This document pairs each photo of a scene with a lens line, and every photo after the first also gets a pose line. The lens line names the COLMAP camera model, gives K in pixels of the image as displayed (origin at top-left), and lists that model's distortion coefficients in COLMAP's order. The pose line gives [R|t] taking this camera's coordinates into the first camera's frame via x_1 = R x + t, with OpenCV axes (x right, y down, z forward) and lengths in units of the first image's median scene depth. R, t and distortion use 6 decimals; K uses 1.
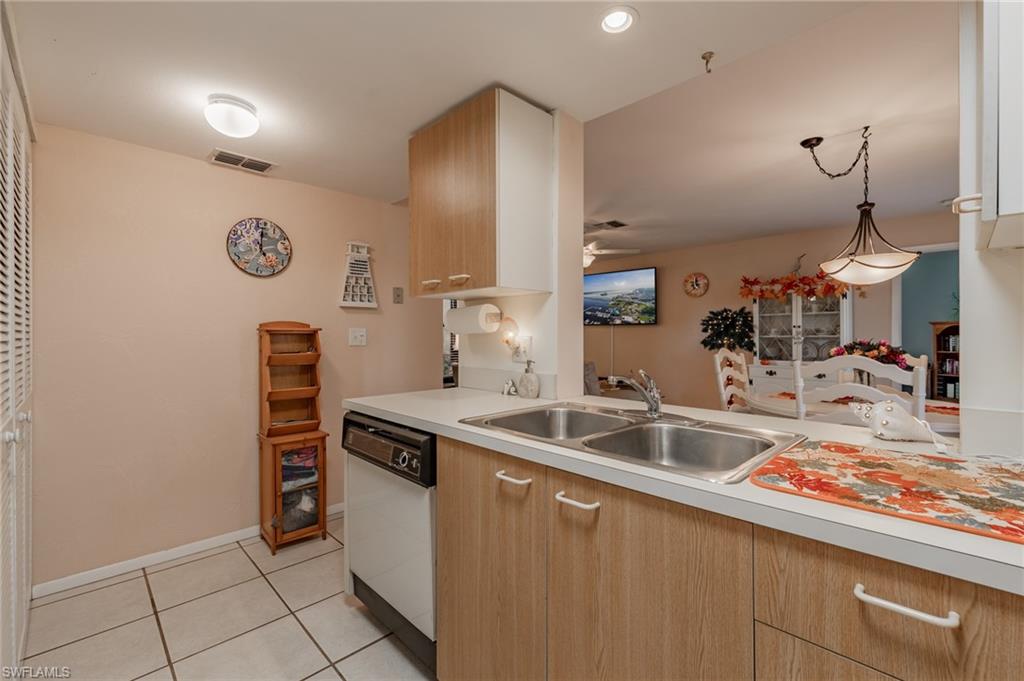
lens RADIAL K [[441.4, 0, 513.9], [0, 441.4, 339.0], [0, 0, 1]] dist [0.001940, 0.000121]
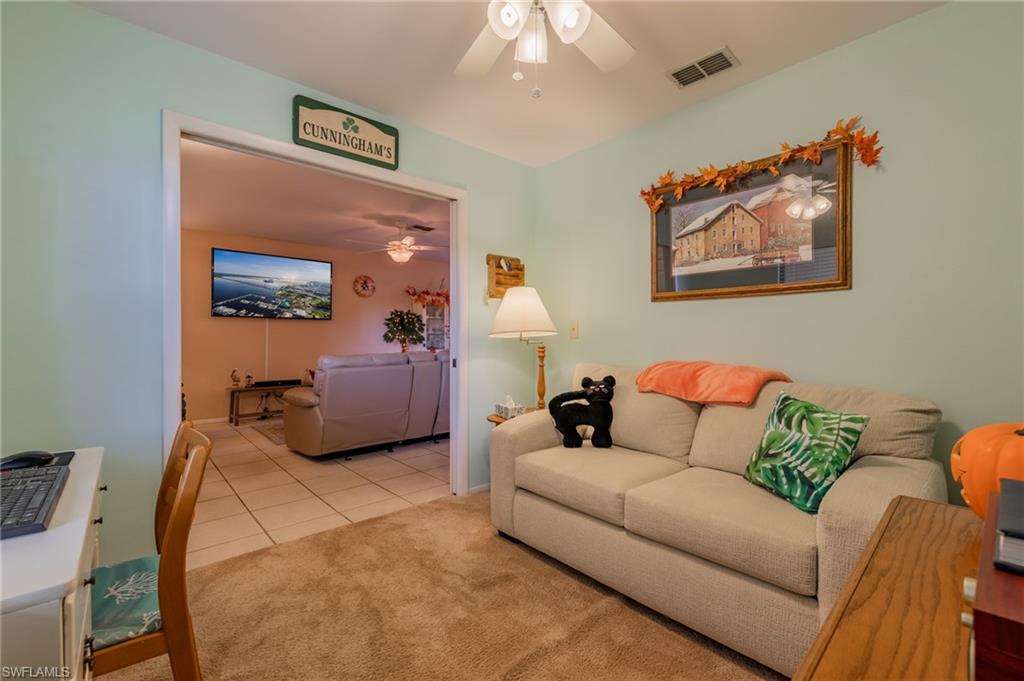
lens RADIAL K [[441.4, 0, 513.9], [0, 441.4, 339.0], [0, 0, 1]] dist [0.001940, 0.000121]
pose [[0.065374, -0.002191, 0.997858, -0.787307], [0.005412, 0.999984, 0.001841, 0.012182], [-0.997846, 0.005281, 0.065385, 0.635470]]
